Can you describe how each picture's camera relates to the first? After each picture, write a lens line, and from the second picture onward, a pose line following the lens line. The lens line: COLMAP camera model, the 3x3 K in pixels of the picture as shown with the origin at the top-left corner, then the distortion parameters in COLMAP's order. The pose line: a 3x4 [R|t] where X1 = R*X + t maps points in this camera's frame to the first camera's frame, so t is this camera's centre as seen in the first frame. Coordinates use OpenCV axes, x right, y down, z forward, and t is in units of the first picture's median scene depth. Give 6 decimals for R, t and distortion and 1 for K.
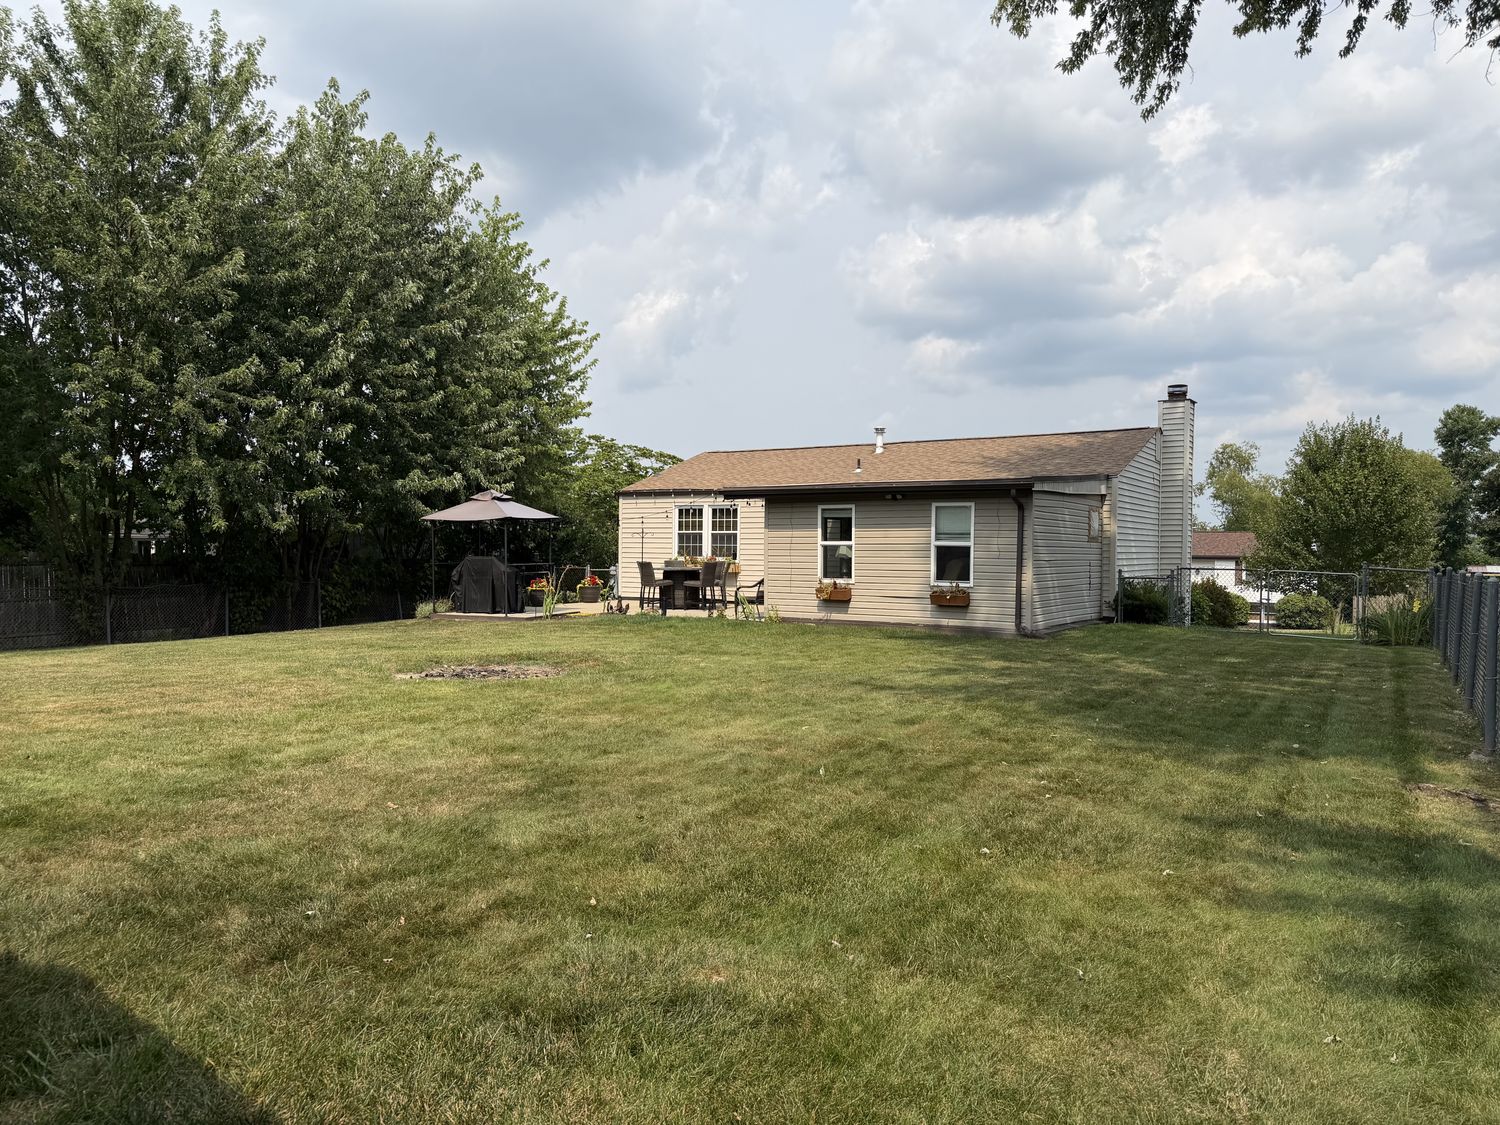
lens RADIAL K [[1039.3, 0, 747.8], [0, 1039.3, 560.9], [0, 0, 1]] dist [0.004682, -0.007917]
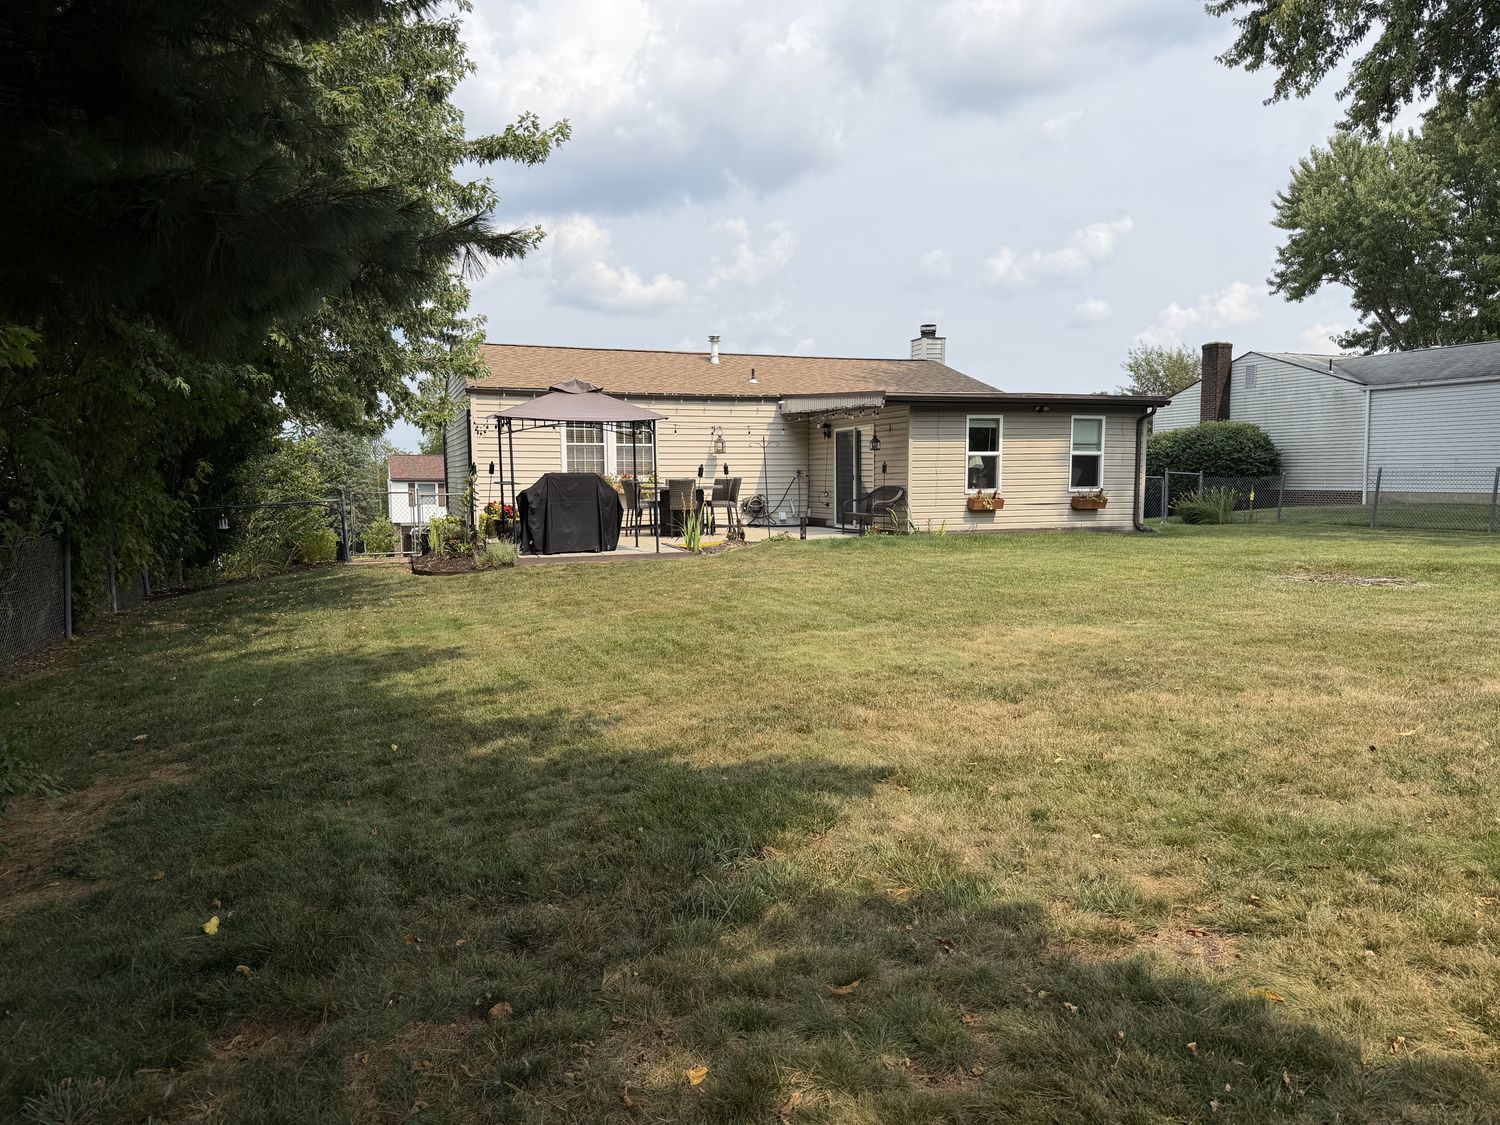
lens RADIAL K [[1039.3, 0, 748.4], [0, 1039.3, 562.0], [0, 0, 1]] dist [0.004682, -0.007917]
pose [[0.616743, -0.073375, 0.783737, -0.849661], [0.023327, 0.996912, 0.074977, 0.007083], [-0.786819, -0.027959, 0.616551, 0.559669]]
